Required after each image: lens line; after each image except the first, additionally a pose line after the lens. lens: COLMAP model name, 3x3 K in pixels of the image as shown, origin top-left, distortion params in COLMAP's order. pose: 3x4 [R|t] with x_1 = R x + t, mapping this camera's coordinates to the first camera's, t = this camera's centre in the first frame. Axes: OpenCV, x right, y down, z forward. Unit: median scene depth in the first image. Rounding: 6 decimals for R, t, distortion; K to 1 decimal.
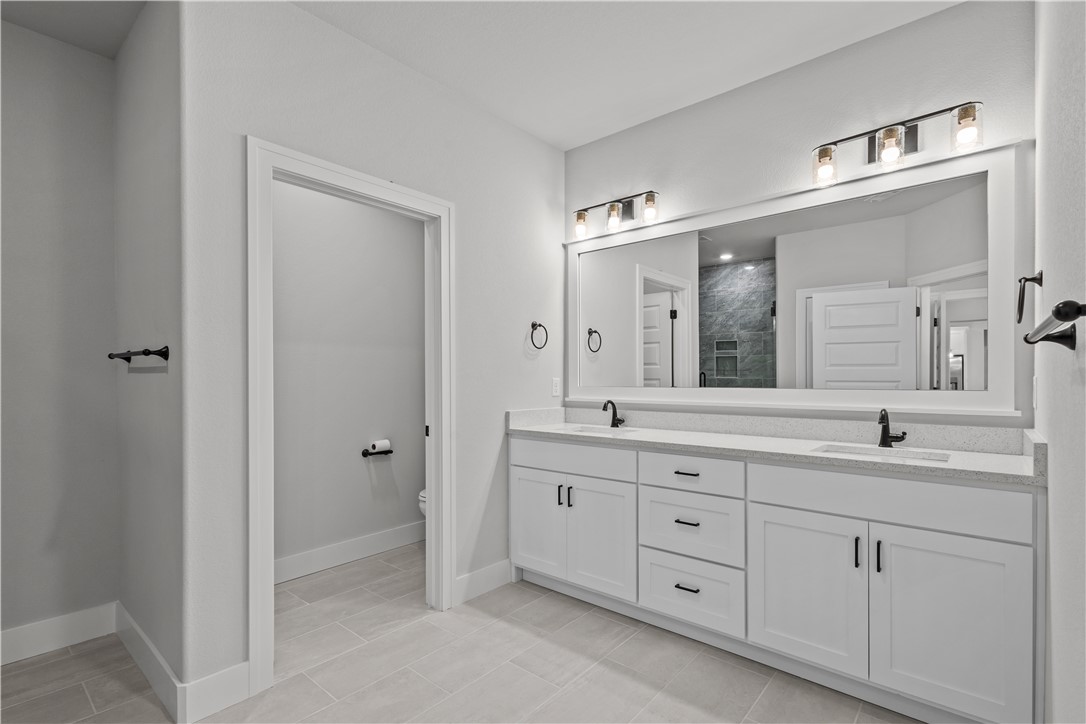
lens RADIAL K [[505.4, 0, 545.1], [0, 505.4, 381.1], [0, 0, 1]] dist [-0.002598, -0.000290]
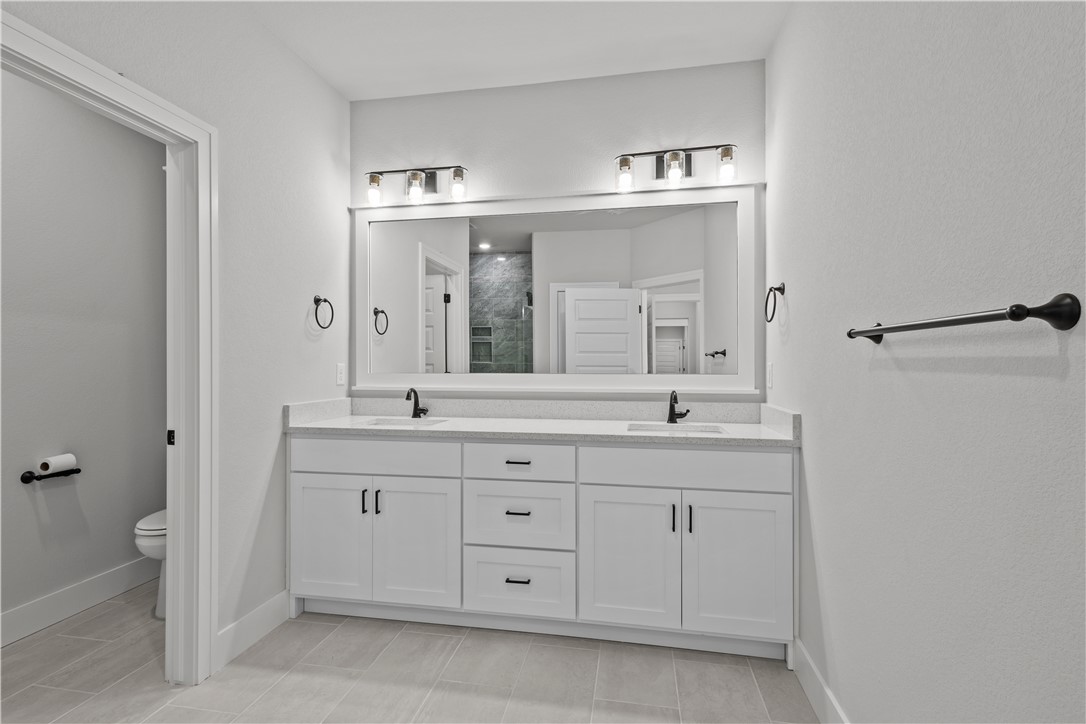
lens RADIAL K [[502.1, 0, 543.0], [0, 502.1, 362.0], [0, 0, 1]] dist [0.002658, -0.000666]
pose [[0.861212, 0.002044, 0.508242, -0.139679], [0.001478, 0.999978, -0.006526, -0.003087], [-0.508244, 0.006371, 0.861190, 0.117421]]
